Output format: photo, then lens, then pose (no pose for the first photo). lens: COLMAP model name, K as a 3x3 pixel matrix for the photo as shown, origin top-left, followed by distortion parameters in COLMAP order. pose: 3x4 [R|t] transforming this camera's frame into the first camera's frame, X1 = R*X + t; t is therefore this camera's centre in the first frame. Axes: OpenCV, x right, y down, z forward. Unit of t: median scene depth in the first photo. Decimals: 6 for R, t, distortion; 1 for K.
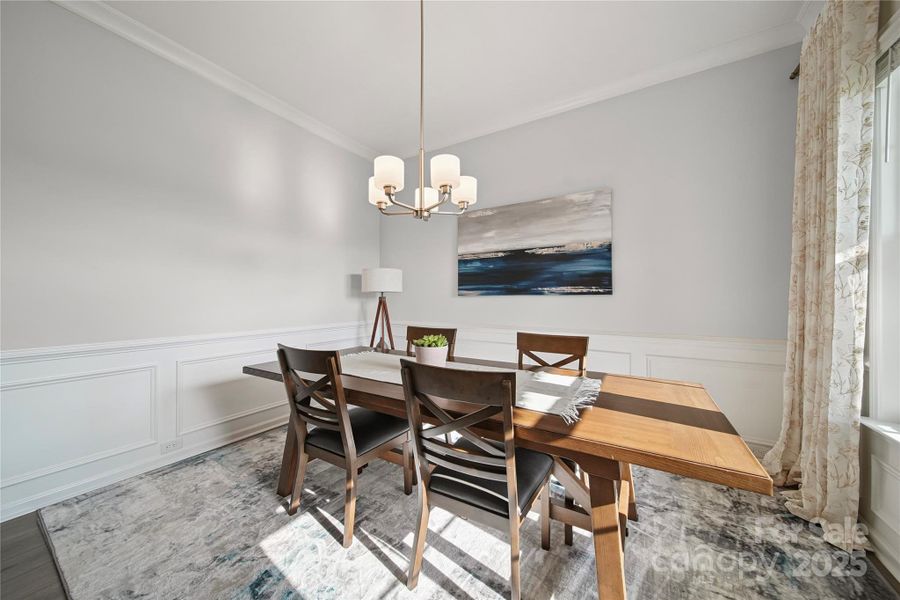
lens RADIAL K [[320.7, 0, 454.0], [0, 320.7, 296.7], [0, 0, 1]] dist [-0.006728, -0.001046]
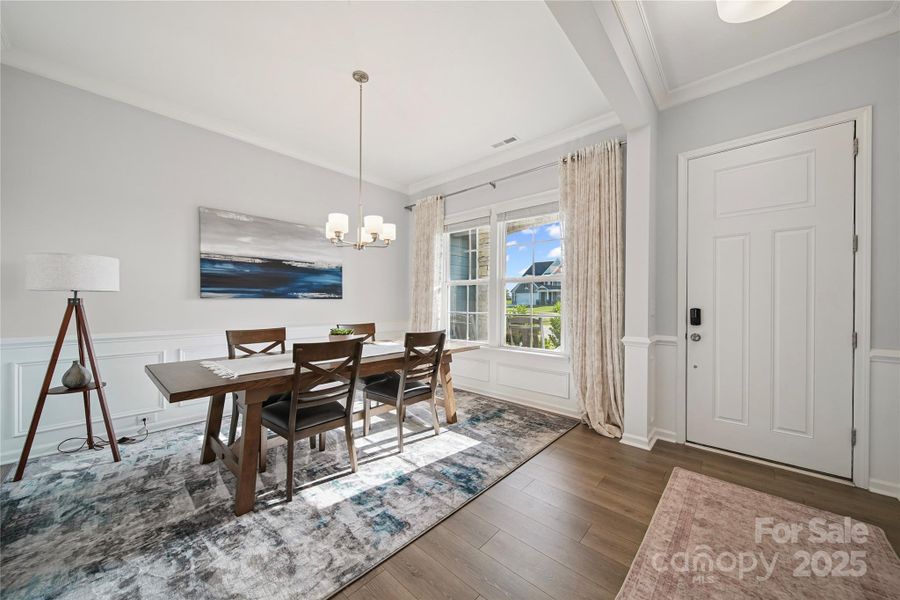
lens RADIAL K [[320.7, 0, 450.6], [0, 320.7, 302.3], [0, 0, 1]] dist [-0.006728, -0.001046]
pose [[0.196670, -0.003631, 0.980463, -0.834840], [-0.015885, 0.999850, 0.006889, -0.008893], [-0.980341, -0.016929, 0.196583, 0.146858]]
